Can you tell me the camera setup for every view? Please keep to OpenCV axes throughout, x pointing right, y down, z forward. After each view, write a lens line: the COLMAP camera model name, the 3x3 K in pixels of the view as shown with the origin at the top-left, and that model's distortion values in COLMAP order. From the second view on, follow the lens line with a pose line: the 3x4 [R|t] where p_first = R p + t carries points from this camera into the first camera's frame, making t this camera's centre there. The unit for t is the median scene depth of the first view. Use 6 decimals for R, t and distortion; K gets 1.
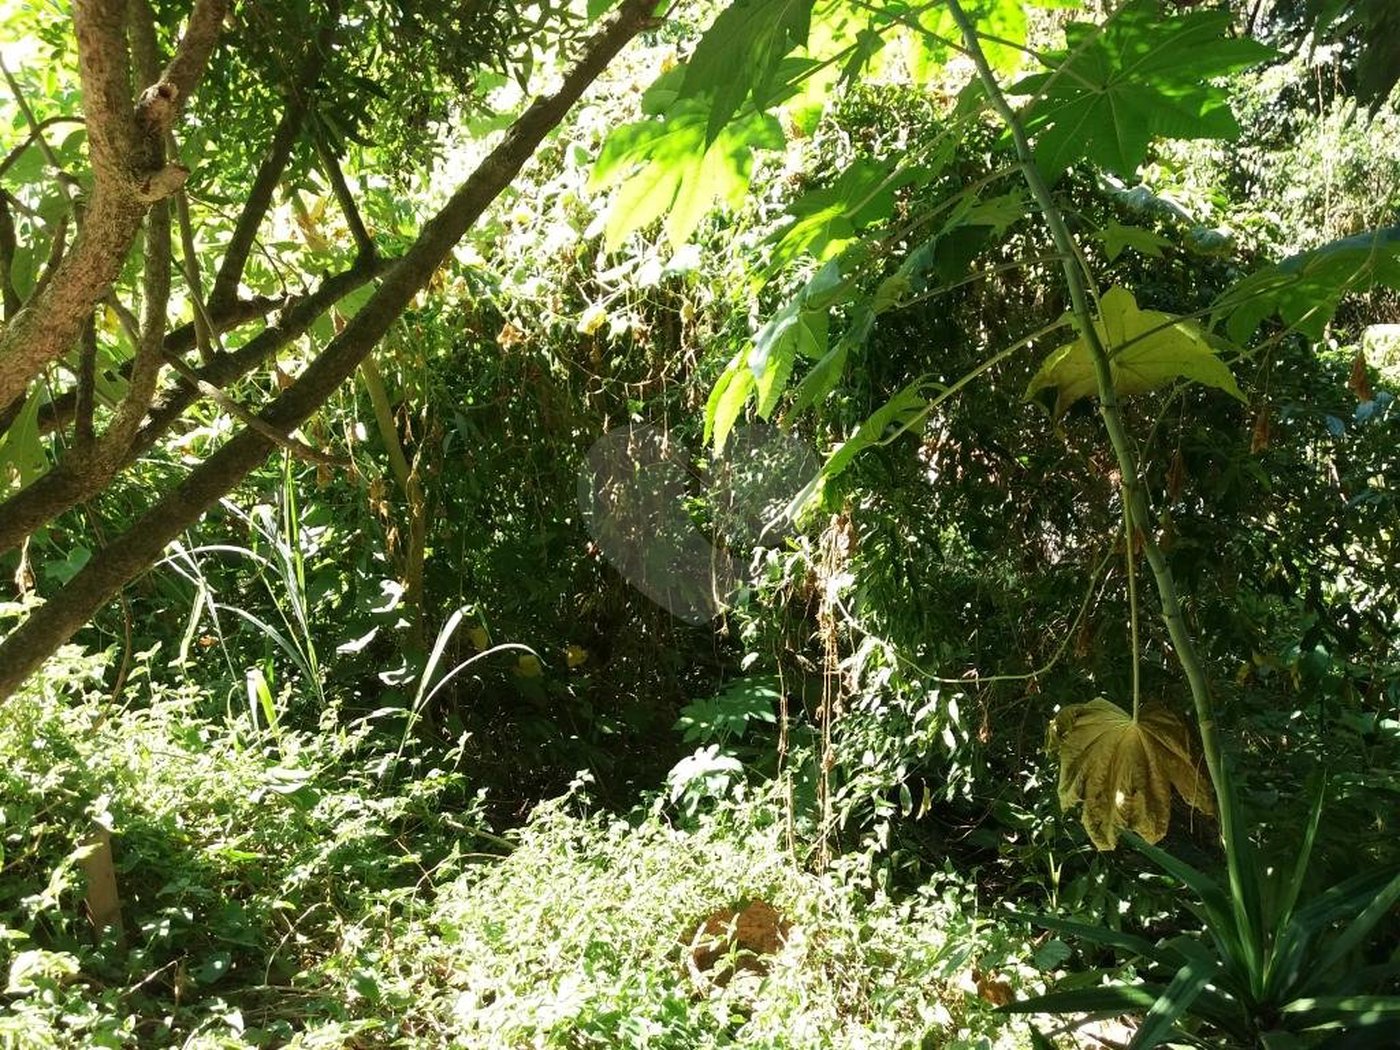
lens RADIAL K [[1103.5, 0, 700.2], [0, 1103.5, 526.1], [0, 0, 1]] dist [-0.006195, -0.001864]
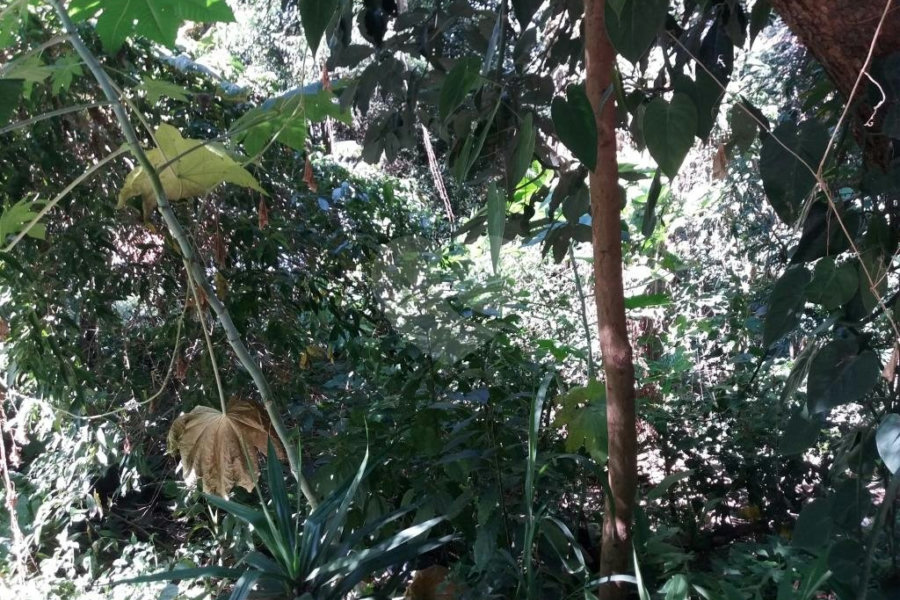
lens RADIAL K [[701.3, 0, 450.2], [0, 701.3, 317.7], [0, 0, 1]] dist [-0.006122, -0.014421]
pose [[0.815099, -0.184240, 0.549244, 0.115682], [0.153909, 0.982879, 0.101292, -0.001505], [-0.558503, 0.001970, 0.829500, 0.023786]]
